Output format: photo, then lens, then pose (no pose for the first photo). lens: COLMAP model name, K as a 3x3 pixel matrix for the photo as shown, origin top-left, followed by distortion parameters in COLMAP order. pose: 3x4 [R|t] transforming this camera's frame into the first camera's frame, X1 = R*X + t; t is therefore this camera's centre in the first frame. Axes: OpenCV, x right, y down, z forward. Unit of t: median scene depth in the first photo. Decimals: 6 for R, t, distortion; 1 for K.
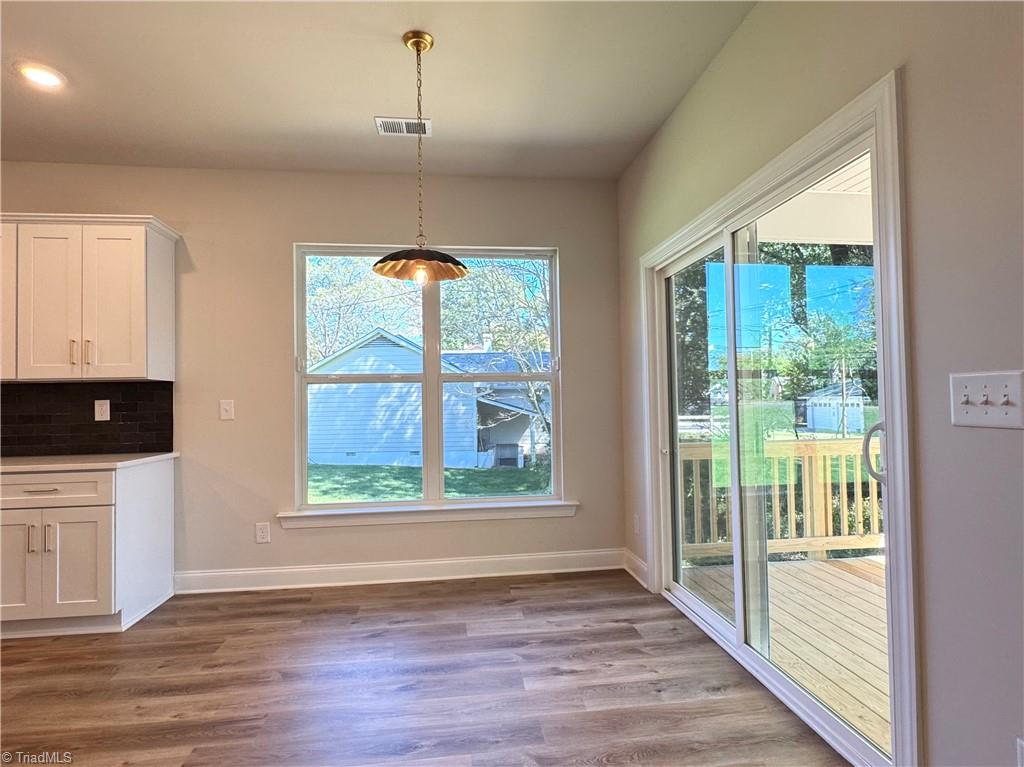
lens RADIAL K [[531.7, 0, 513.2], [0, 531.7, 384.7], [0, 0, 1]] dist [-0.001555, 0.004097]
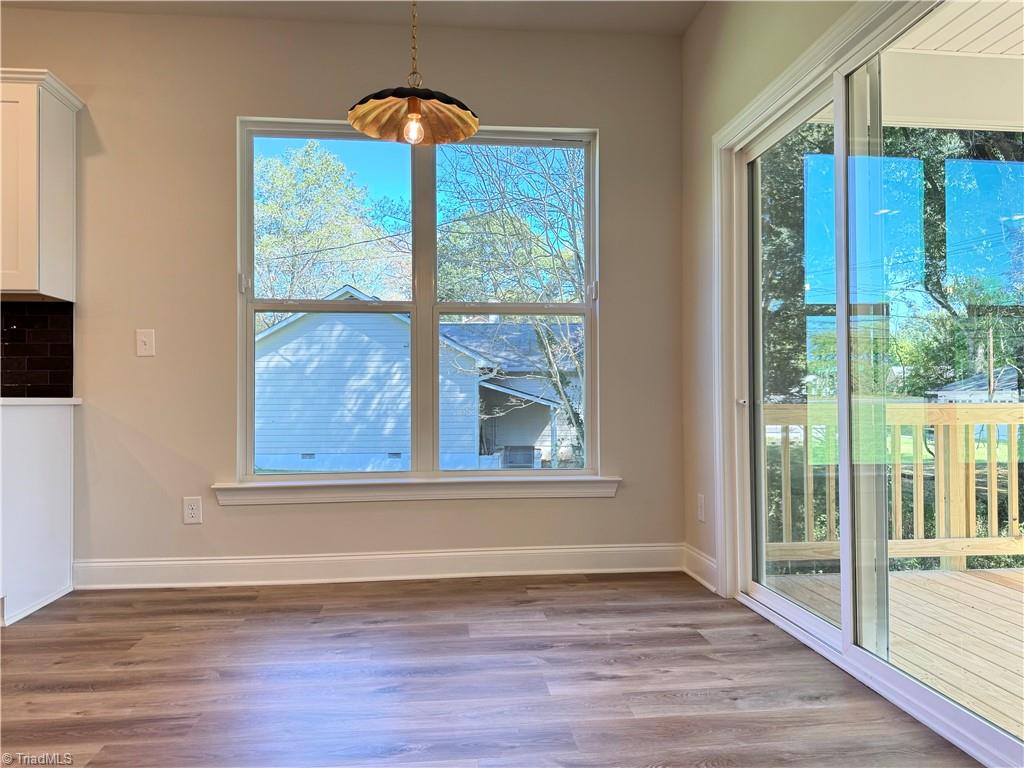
lens RADIAL K [[726.2, 0, 511.3], [0, 726.2, 382.8], [0, 0, 1]] dist [0.035323, -0.036352]
pose [[0.999663, 0.012253, -0.022887, -0.008224], [-0.012012, 0.999871, 0.010642, 0.088798], [0.023014, -0.010364, 0.999681, -0.001495]]
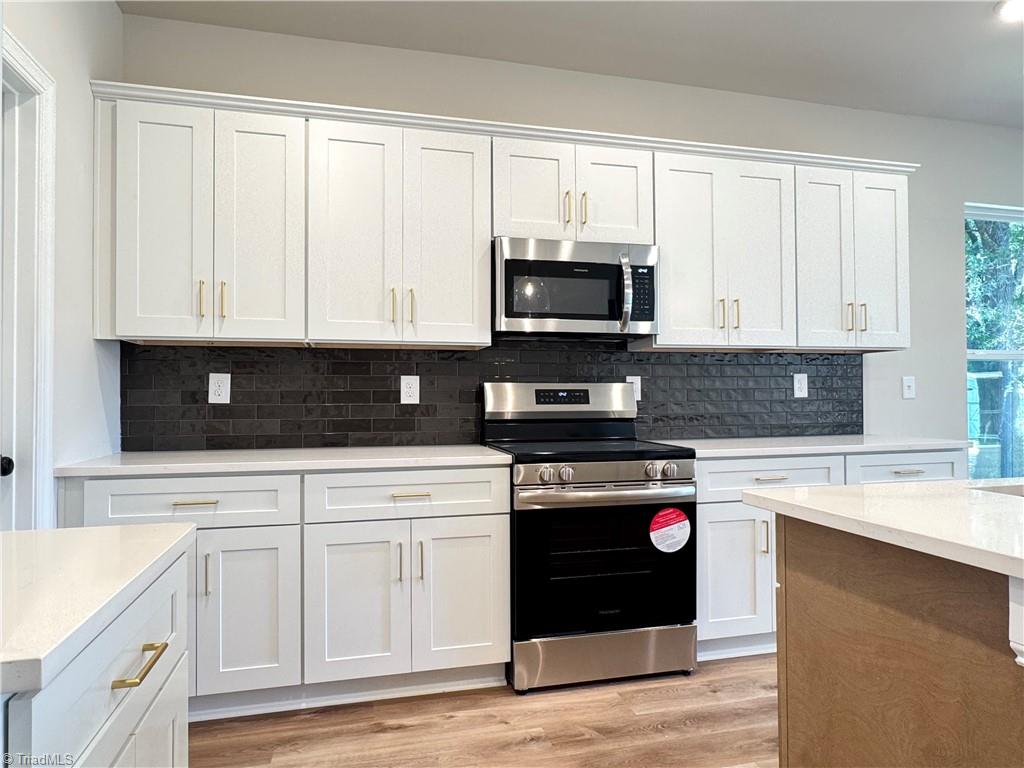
lens RADIAL K [[646.1, 0, 516.5], [0, 646.1, 388.5], [0, 0, 1]] dist [-0.003597, -0.000251]
pose [[0.991232, 0.012046, 0.131585, -1.367284], [-0.013671, 0.999841, 0.011456, 0.046580], [-0.131426, -0.013154, 0.991239, 0.019005]]
